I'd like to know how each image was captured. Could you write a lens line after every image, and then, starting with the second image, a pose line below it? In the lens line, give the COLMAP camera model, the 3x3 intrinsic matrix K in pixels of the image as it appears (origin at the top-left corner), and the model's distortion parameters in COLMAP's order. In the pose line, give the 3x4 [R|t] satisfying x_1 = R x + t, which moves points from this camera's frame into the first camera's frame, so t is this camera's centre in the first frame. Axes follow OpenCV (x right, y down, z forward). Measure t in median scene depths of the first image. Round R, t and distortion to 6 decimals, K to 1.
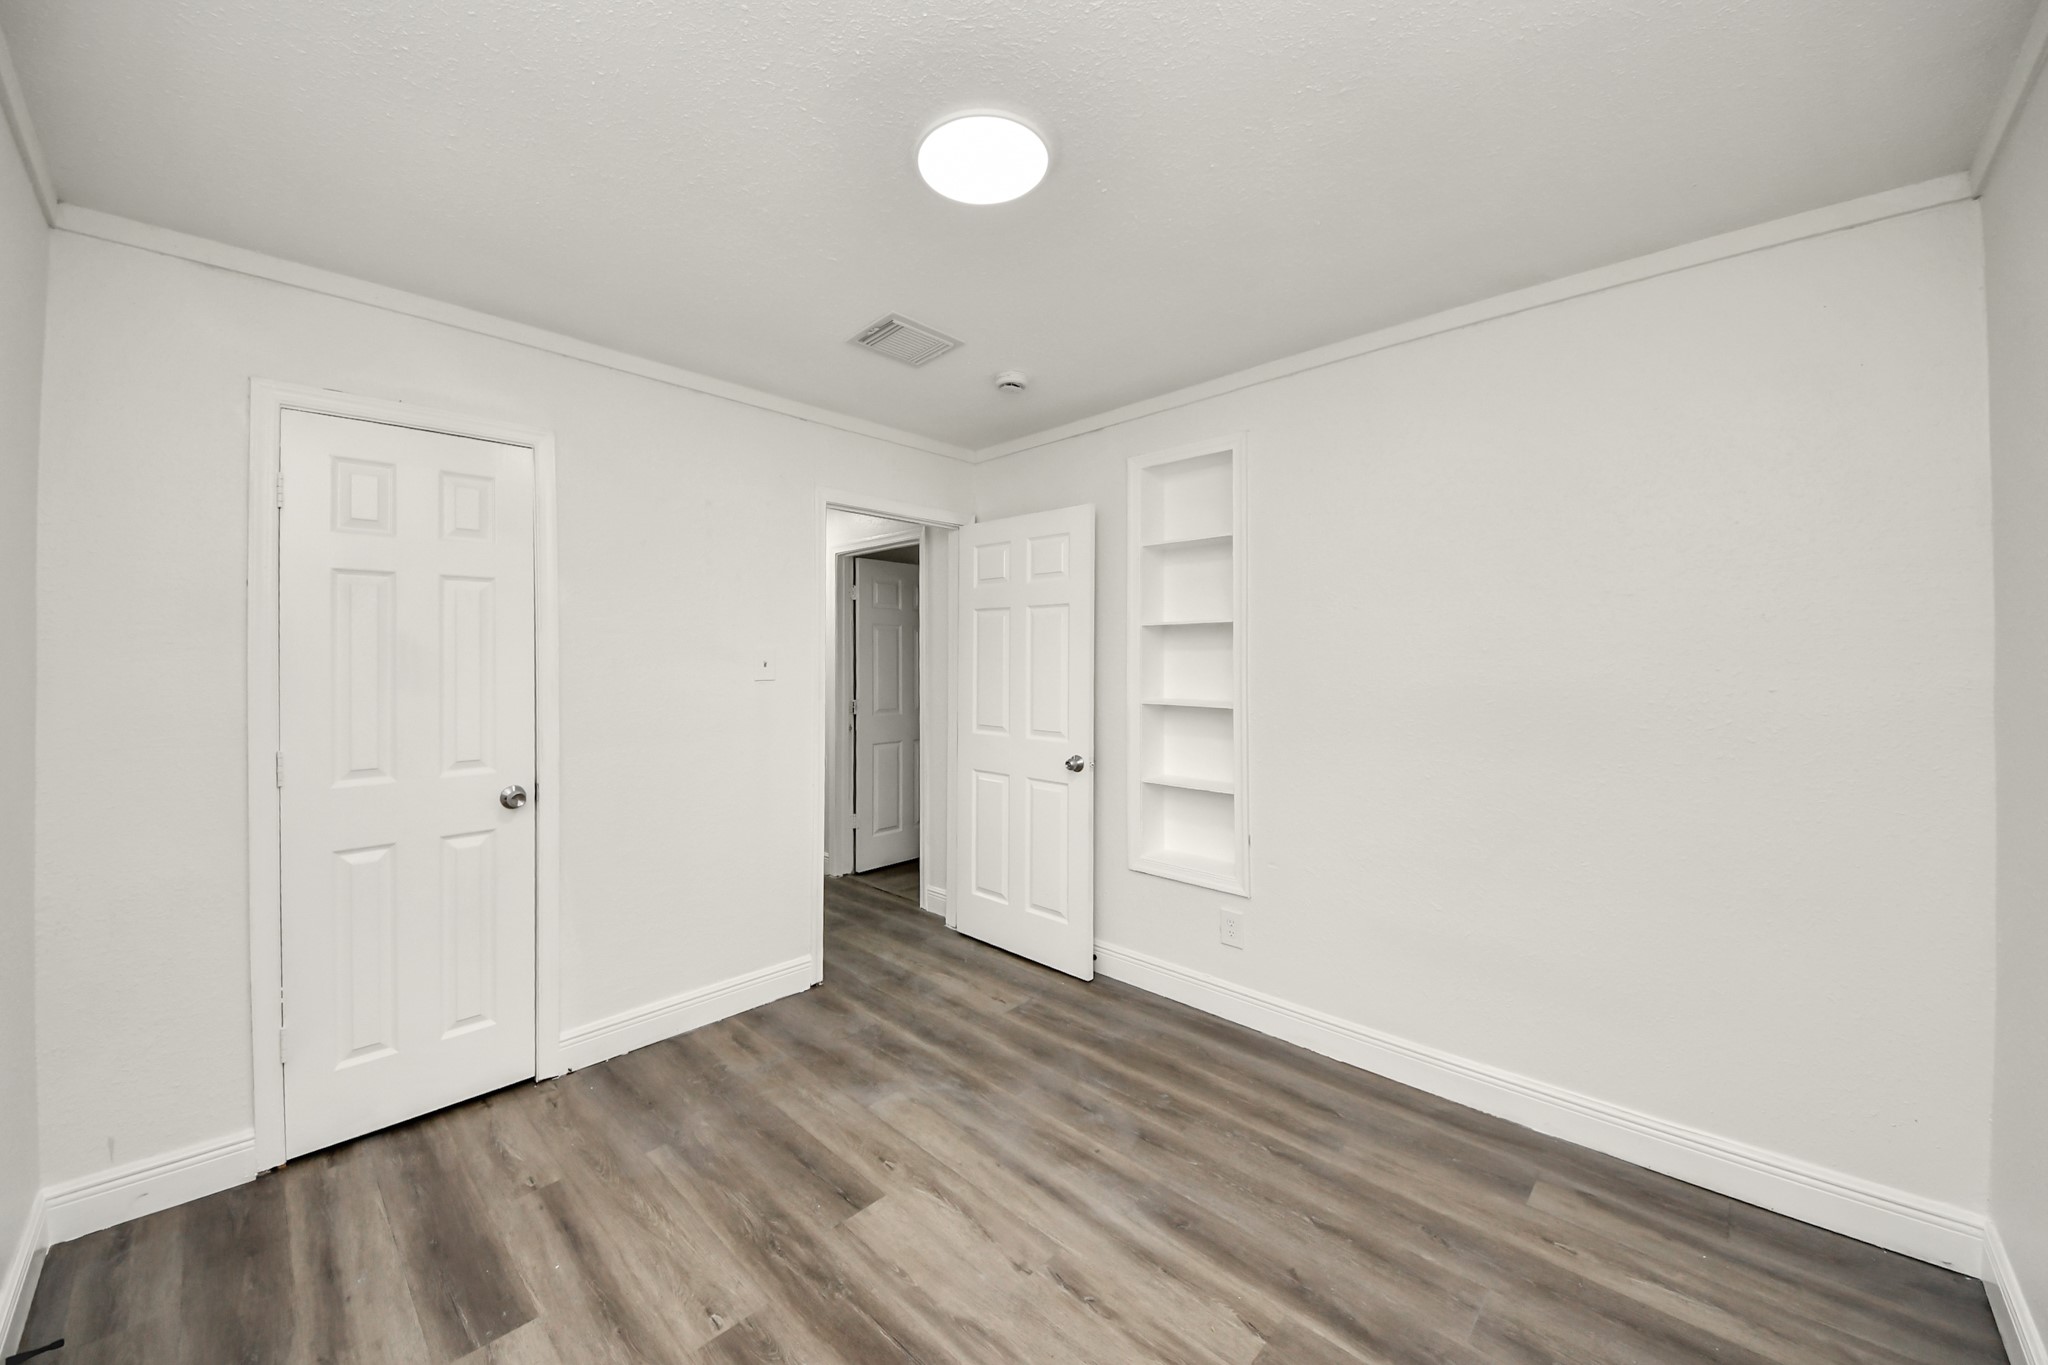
lens RADIAL K [[748.5, 0, 1023.0], [0, 748.5, 690.3], [0, 0, 1]] dist [0.019034, -0.018484]
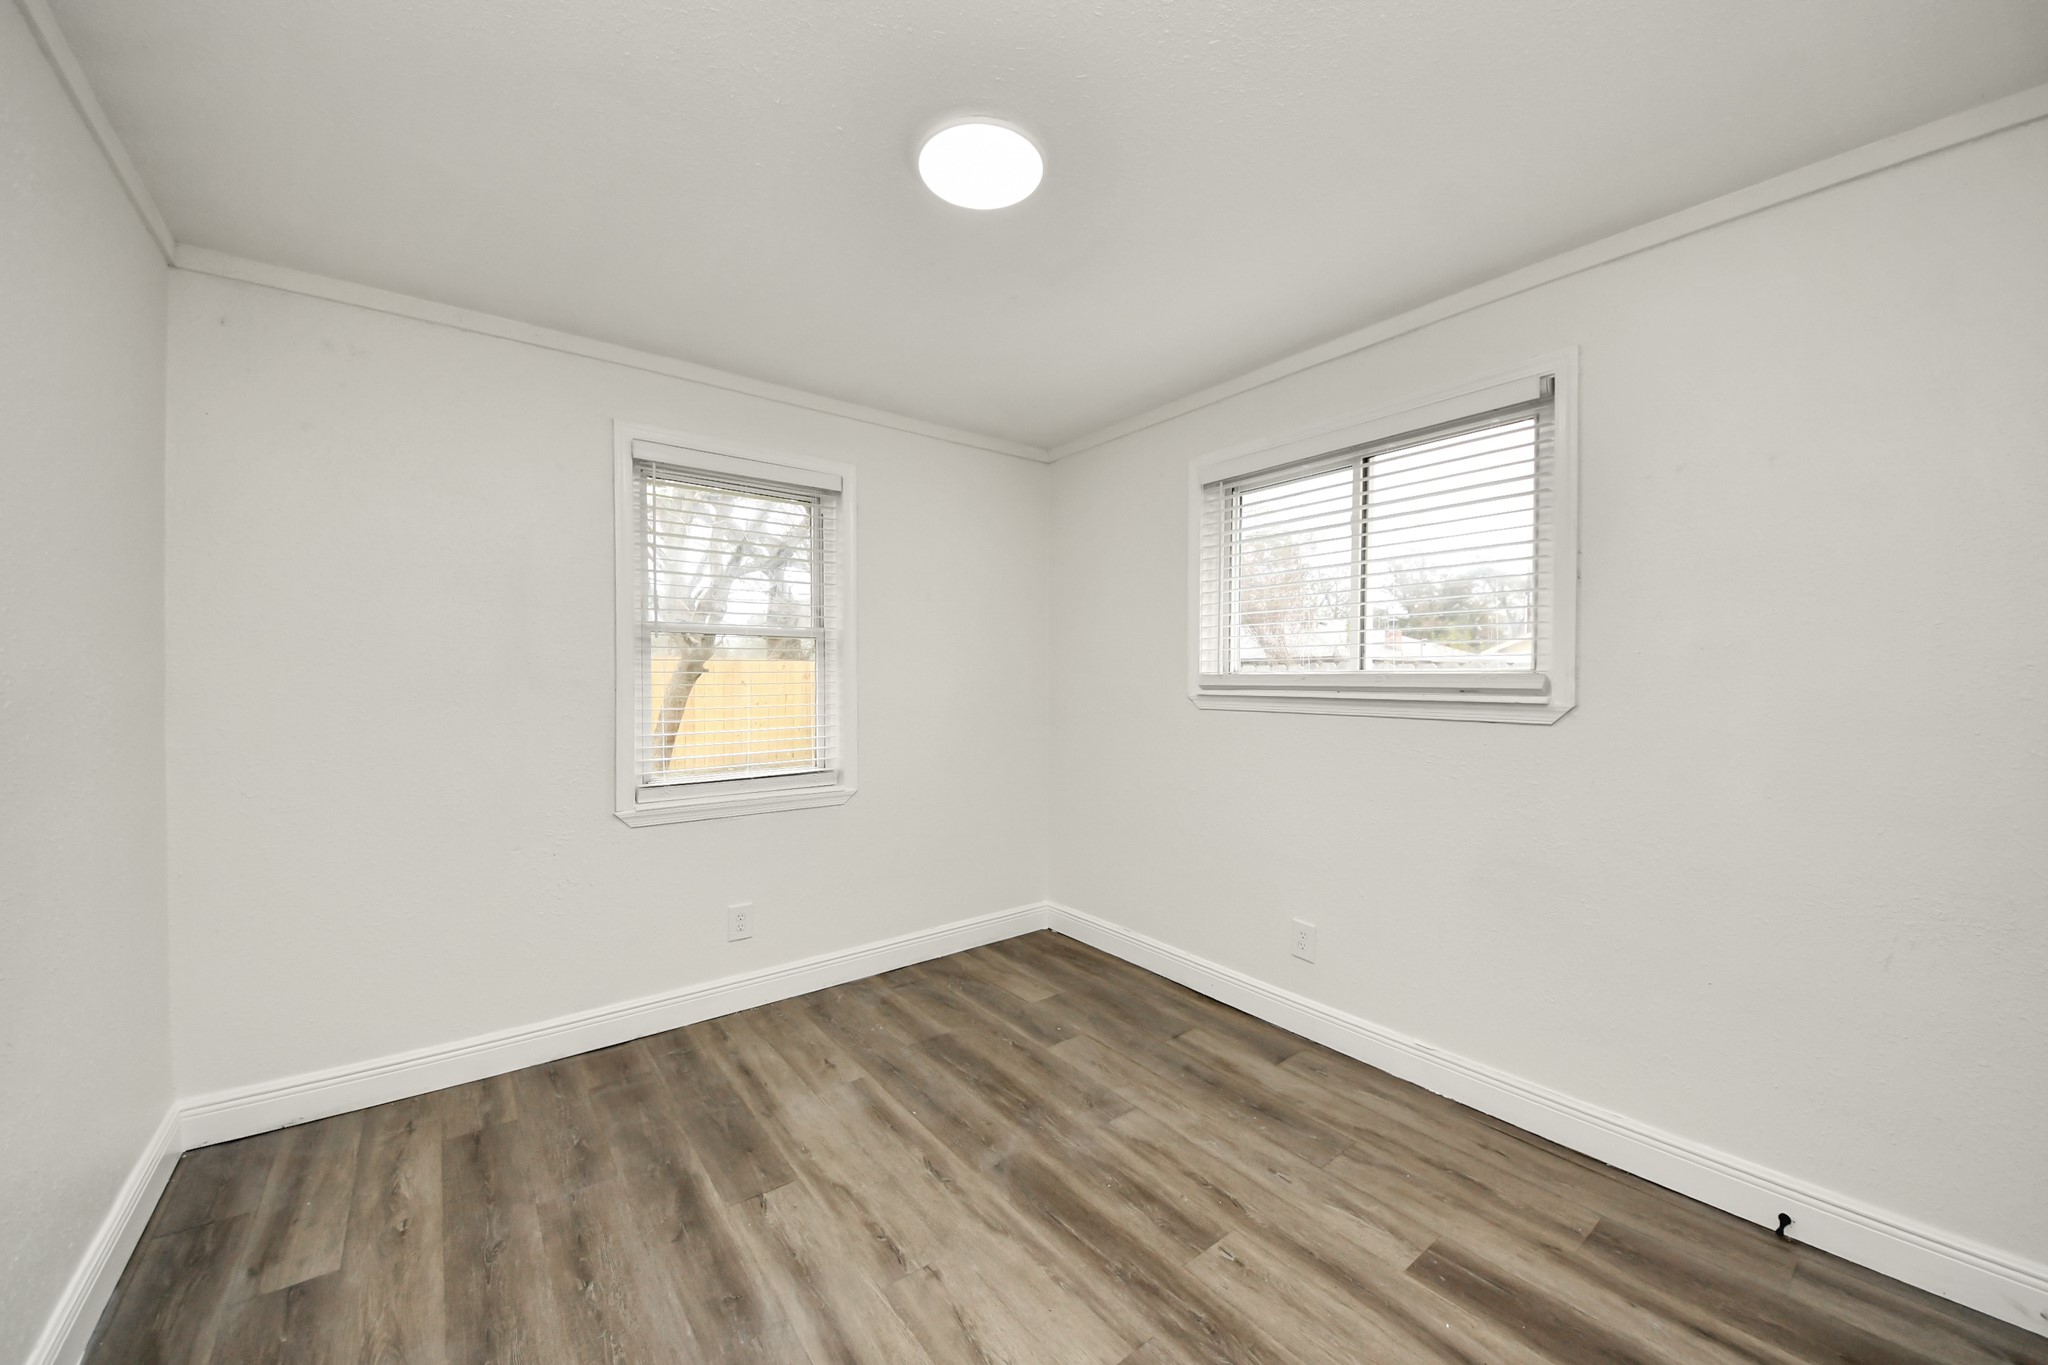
lens RADIAL K [[748.5, 0, 1023.0], [0, 748.5, 690.3], [0, 0, 1]] dist [0.019034, -0.018484]
pose [[-0.984893, -0.004511, 0.173103, -0.279624], [0.003842, 0.998845, 0.047891, -0.017478], [-0.173119, 0.047833, -0.983739, 1.904933]]
